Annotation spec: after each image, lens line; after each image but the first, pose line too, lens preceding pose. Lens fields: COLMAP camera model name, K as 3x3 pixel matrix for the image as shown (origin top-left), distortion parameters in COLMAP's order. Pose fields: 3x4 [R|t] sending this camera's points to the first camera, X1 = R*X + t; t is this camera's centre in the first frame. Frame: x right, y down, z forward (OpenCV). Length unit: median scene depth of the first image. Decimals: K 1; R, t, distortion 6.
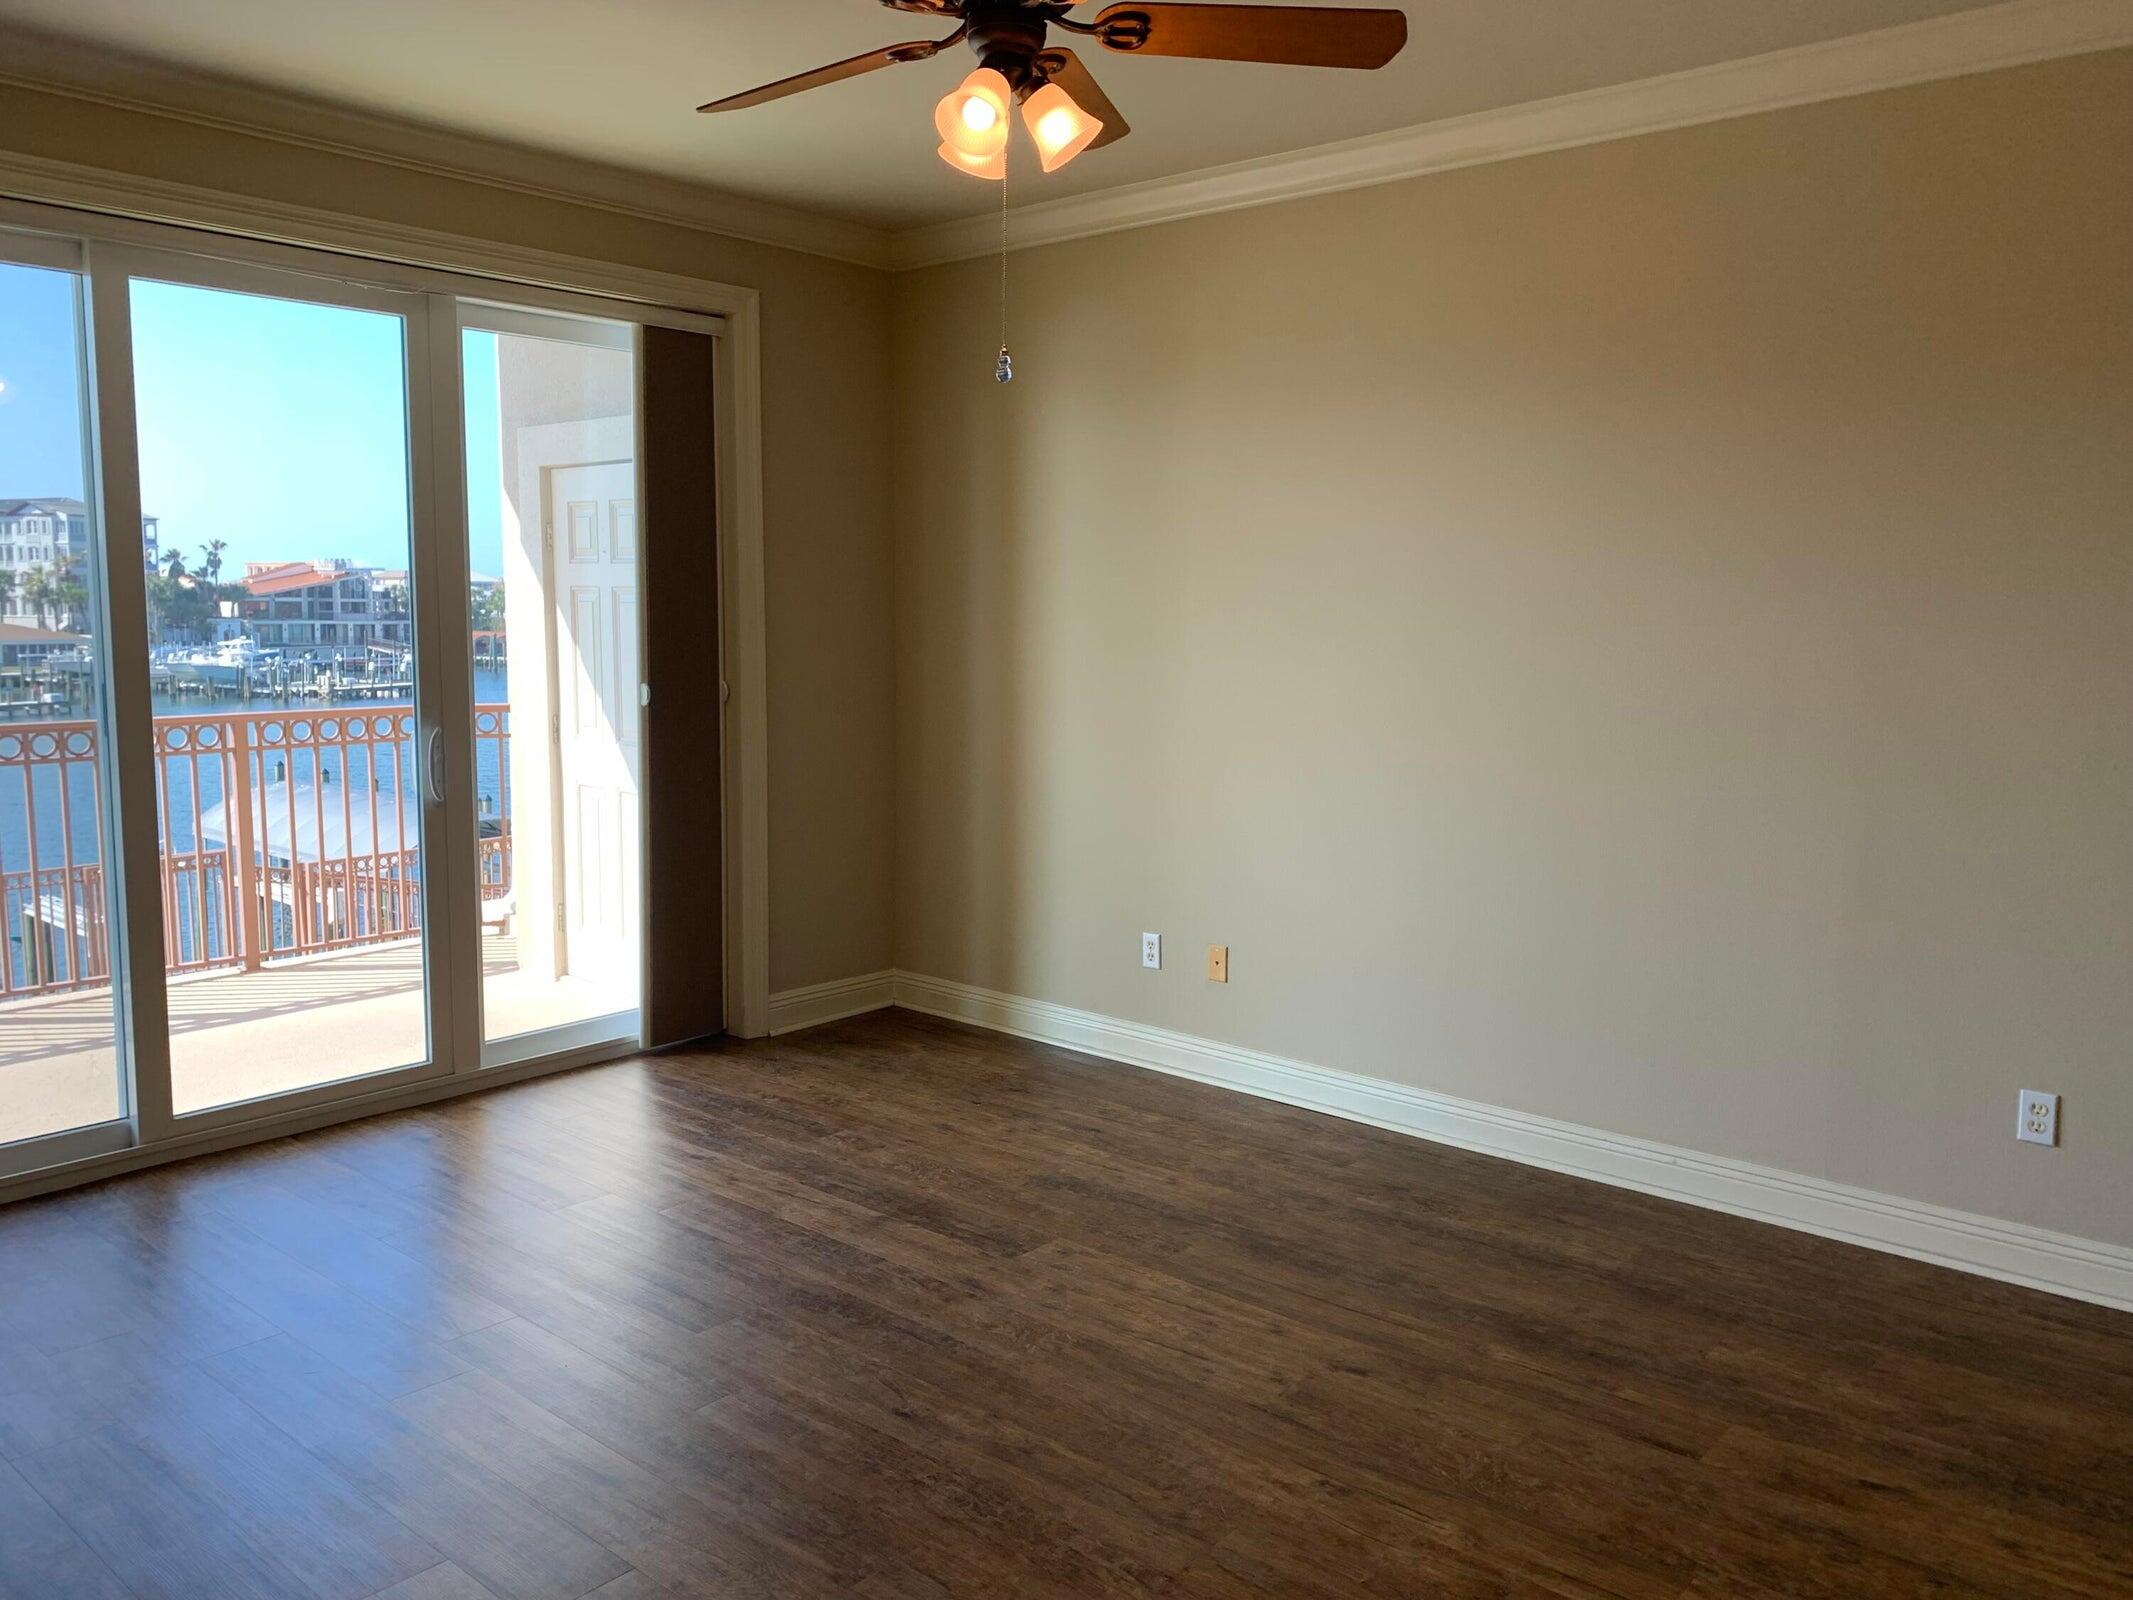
lens RADIAL K [[1651.6, 0, 1048.2], [0, 1651.6, 781.7], [0, 0, 1]] dist [0.065890, -0.045141]
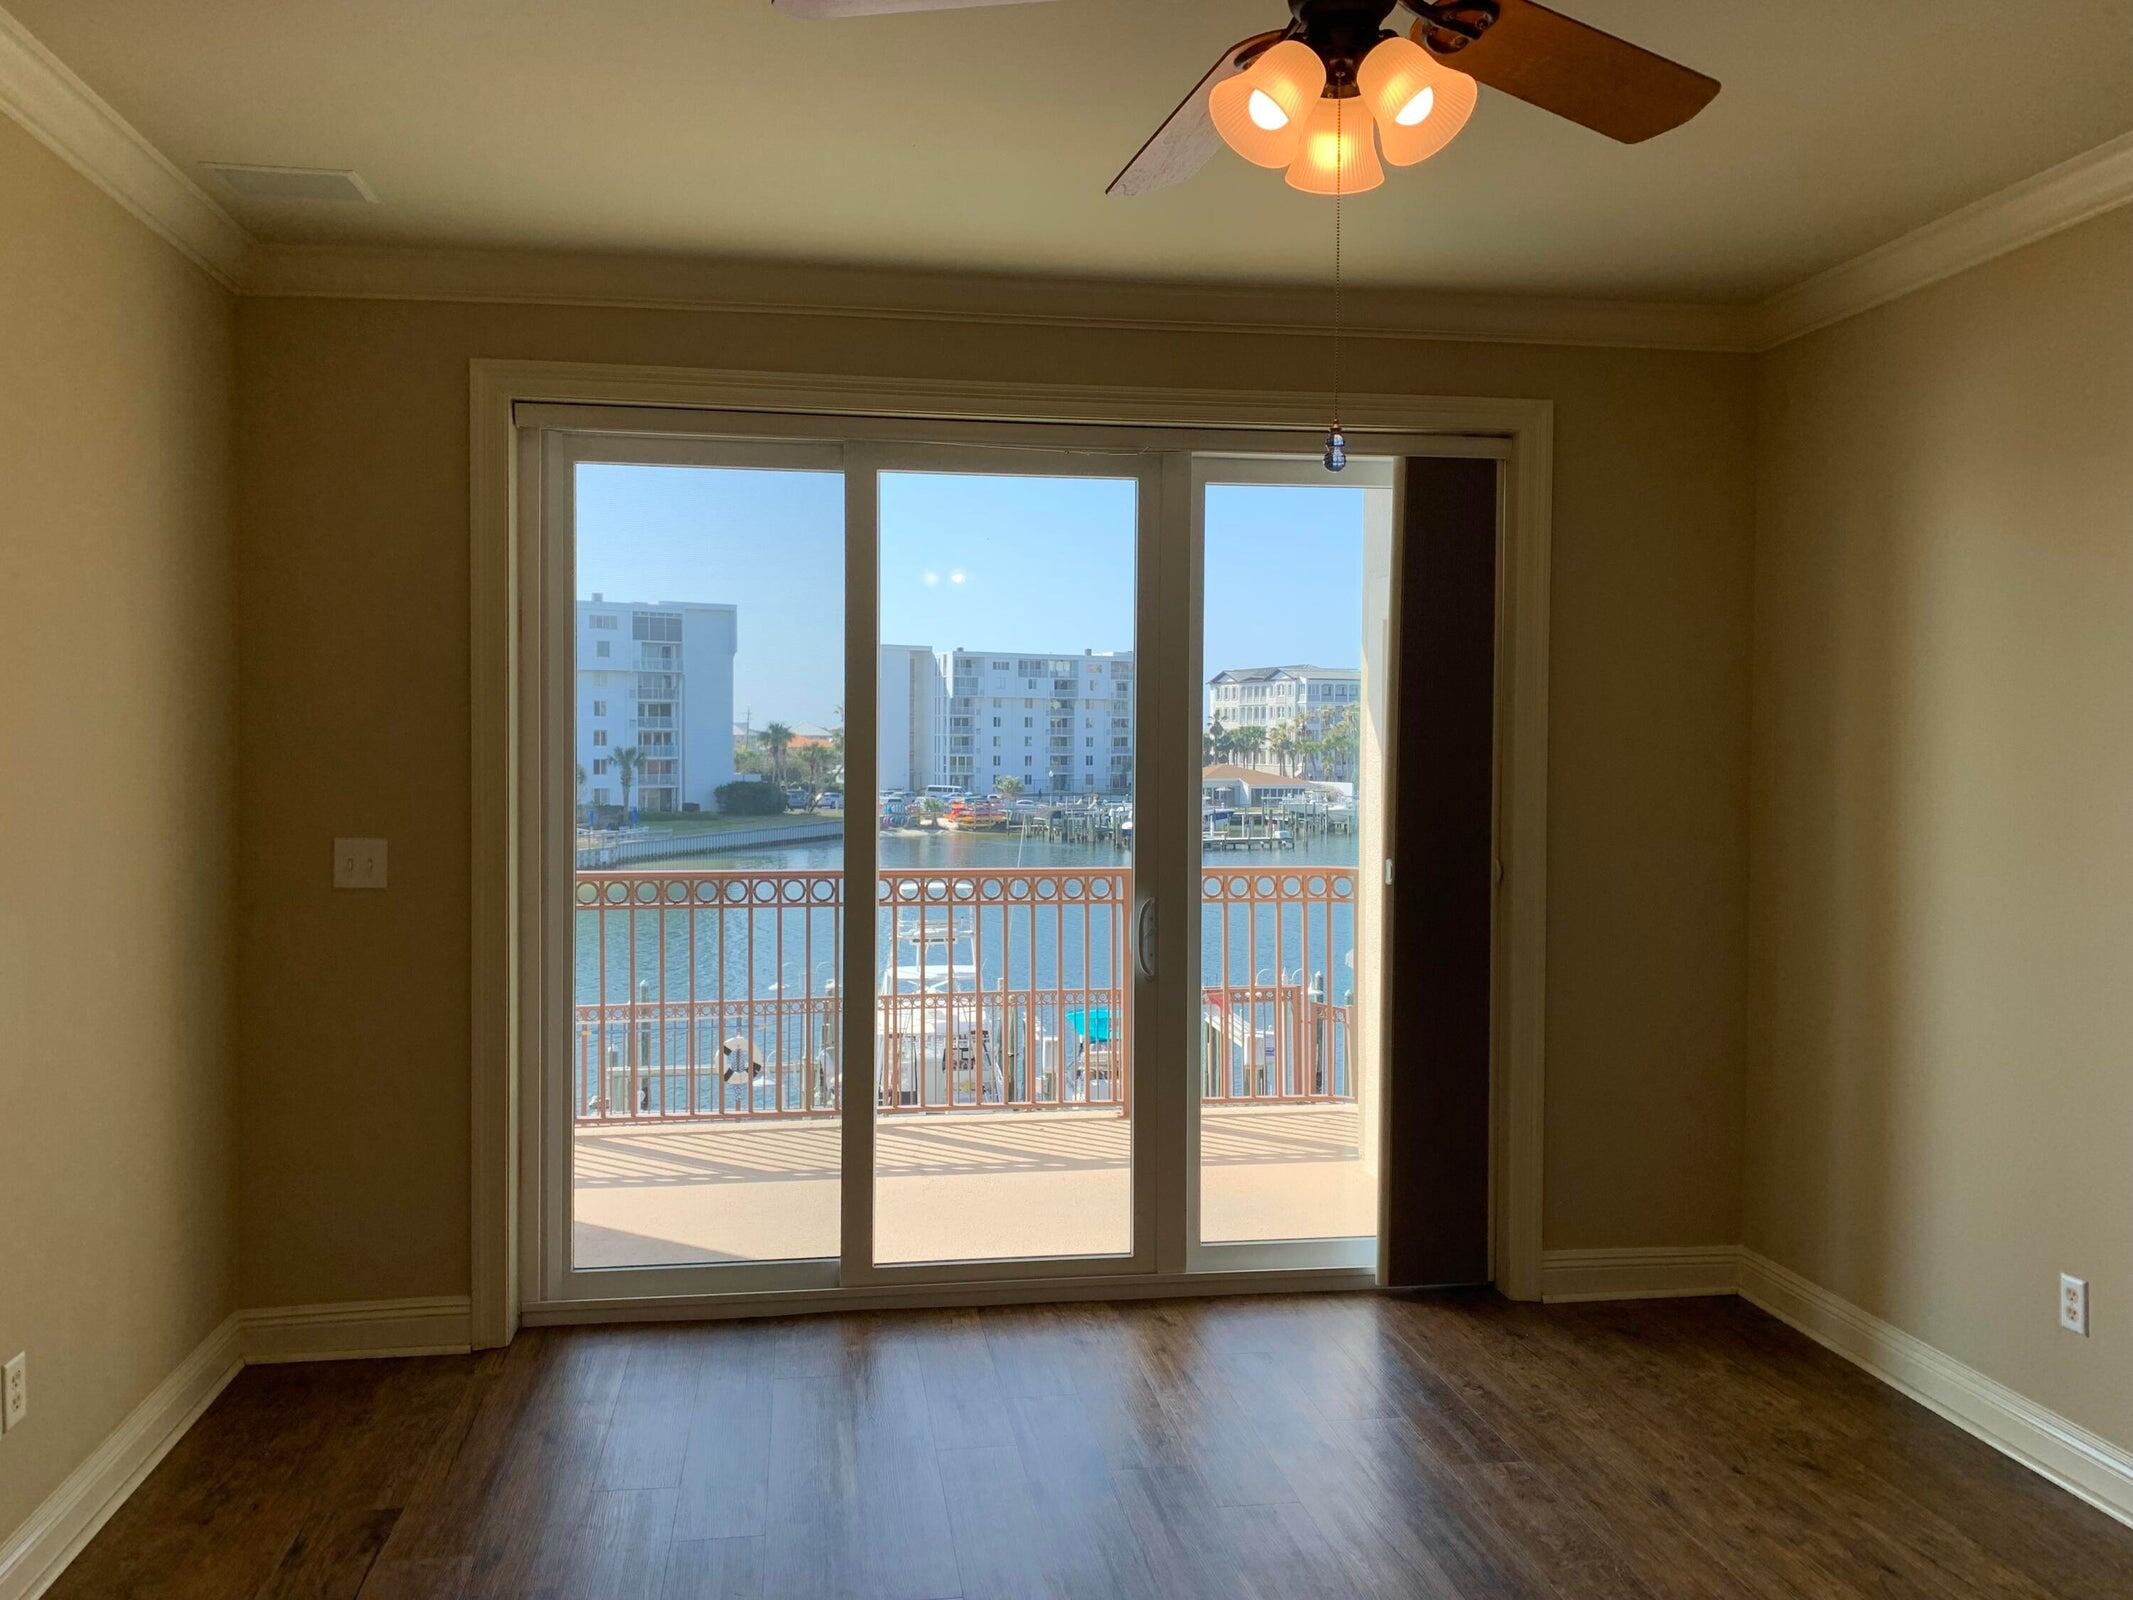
lens RADIAL K [[1651.6, 0, 1060.3], [0, 1651.6, 764.2], [0, 0, 1]] dist [0.065890, -0.045141]
pose [[0.770141, 0.007825, -0.637825, 0.174906], [-0.071232, 0.994726, -0.073805, -0.031398], [0.633884, 0.102274, 0.766637, 0.211911]]
